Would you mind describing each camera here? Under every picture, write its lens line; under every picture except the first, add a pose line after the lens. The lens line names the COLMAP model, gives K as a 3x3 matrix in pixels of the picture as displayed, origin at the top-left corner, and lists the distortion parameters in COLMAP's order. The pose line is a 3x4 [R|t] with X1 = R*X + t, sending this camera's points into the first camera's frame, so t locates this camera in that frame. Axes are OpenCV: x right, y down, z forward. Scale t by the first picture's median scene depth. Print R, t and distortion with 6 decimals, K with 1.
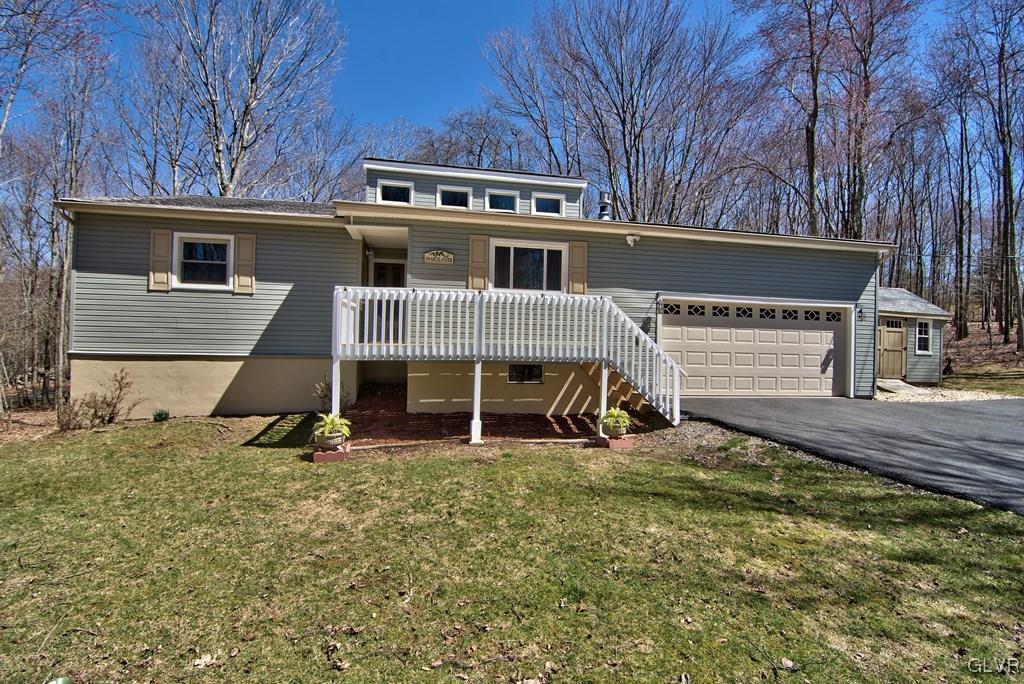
lens RADIAL K [[490.0, 0, 510.7], [0, 490.0, 341.1], [0, 0, 1]] dist [-0.004989, -0.001114]
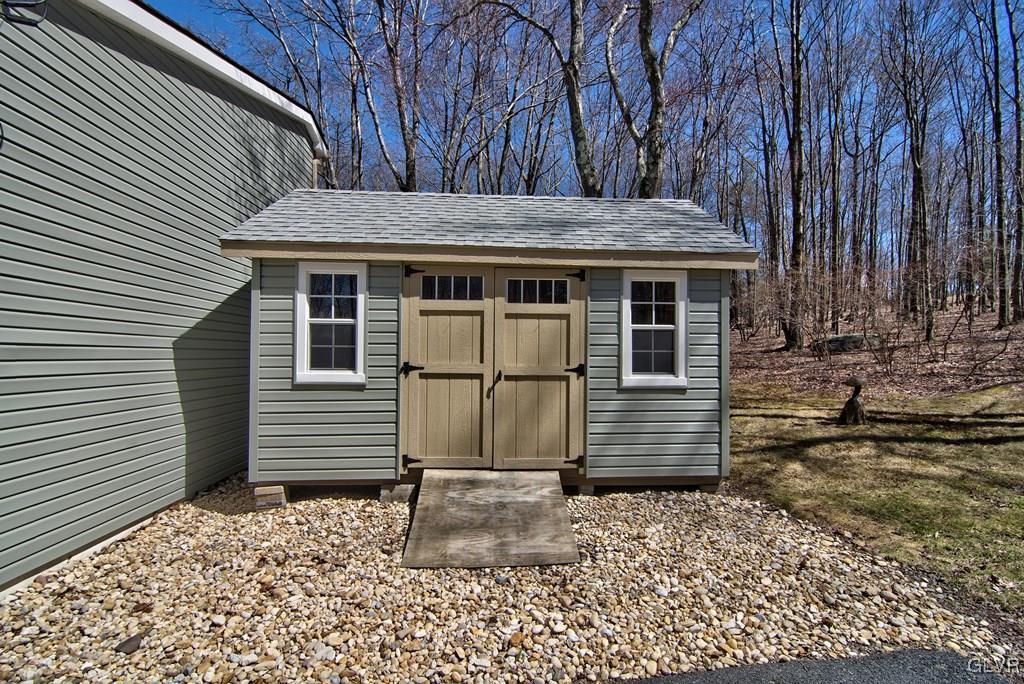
lens RADIAL K [[490.0, 0, 514.0], [0, 490.0, 346.8], [0, 0, 1]] dist [-0.004989, -0.001114]
pose [[0.991562, -0.033041, -0.125354, 0.796349], [0.032852, 0.999454, -0.003574, 0.001042], [0.125403, -0.000574, 0.992106, 0.683158]]
